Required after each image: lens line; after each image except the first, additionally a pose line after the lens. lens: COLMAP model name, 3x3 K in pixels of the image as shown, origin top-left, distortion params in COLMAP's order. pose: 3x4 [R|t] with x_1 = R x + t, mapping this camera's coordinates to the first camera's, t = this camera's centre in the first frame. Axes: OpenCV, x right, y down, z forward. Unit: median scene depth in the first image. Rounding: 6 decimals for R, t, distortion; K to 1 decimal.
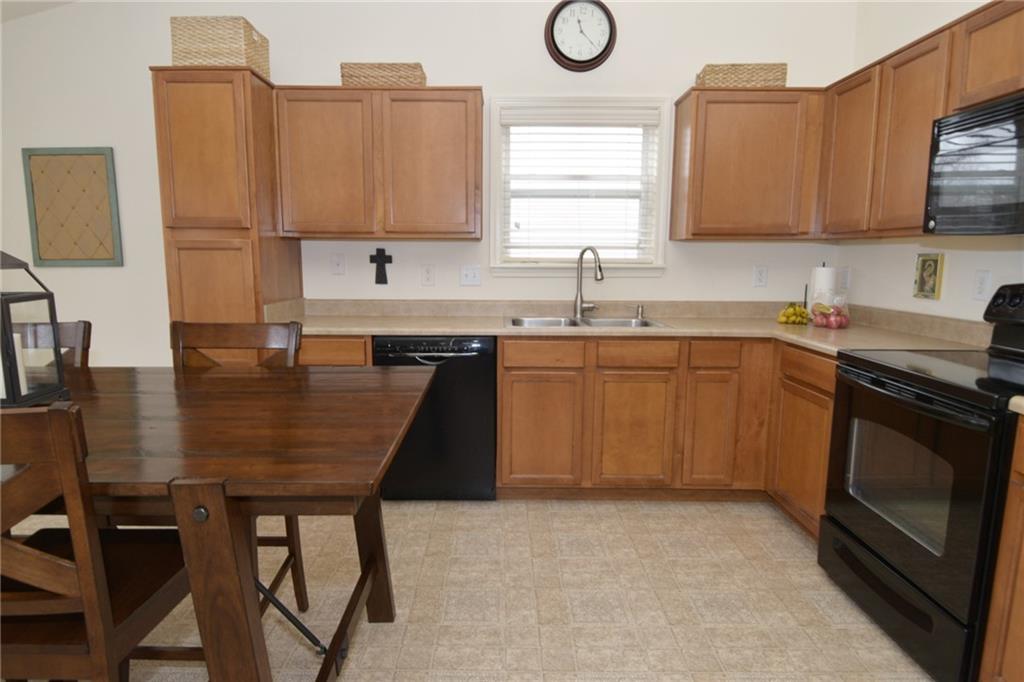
lens RADIAL K [[546.4, 0, 501.4], [0, 546.4, 341.0], [0, 0, 1]] dist [0.007478, -0.016246]
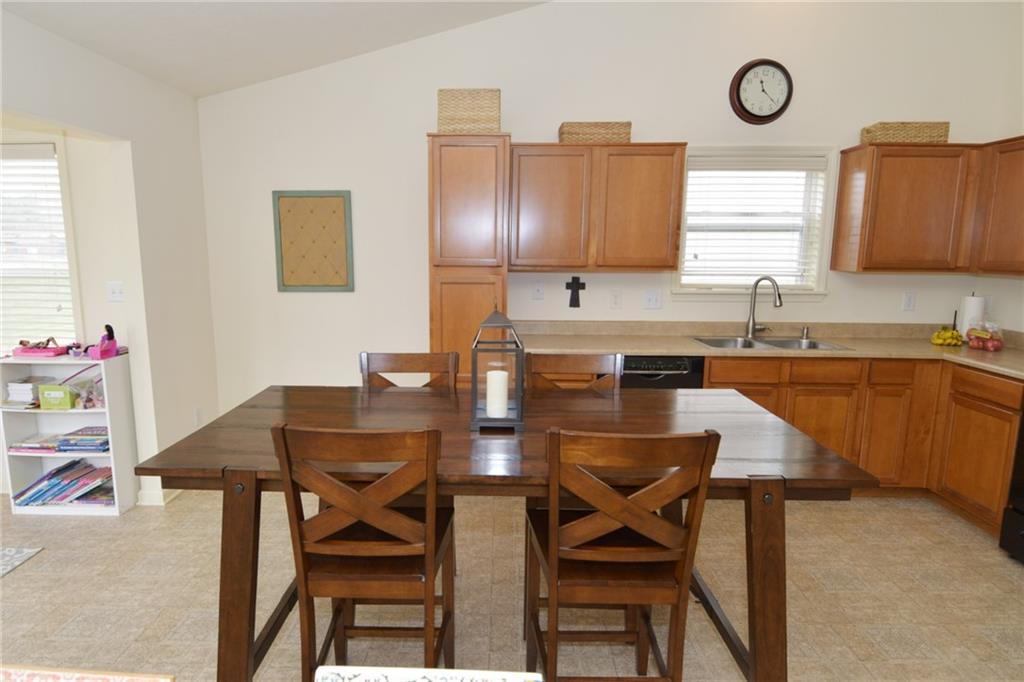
lens RADIAL K [[546.4, 0, 508.2], [0, 546.4, 345.4], [0, 0, 1]] dist [0.007478, -0.016246]
pose [[0.999676, 0.004029, -0.025125, -0.379653], [-0.003656, 0.999883, 0.014871, -0.046085], [0.025182, -0.014774, 0.999574, -0.184371]]
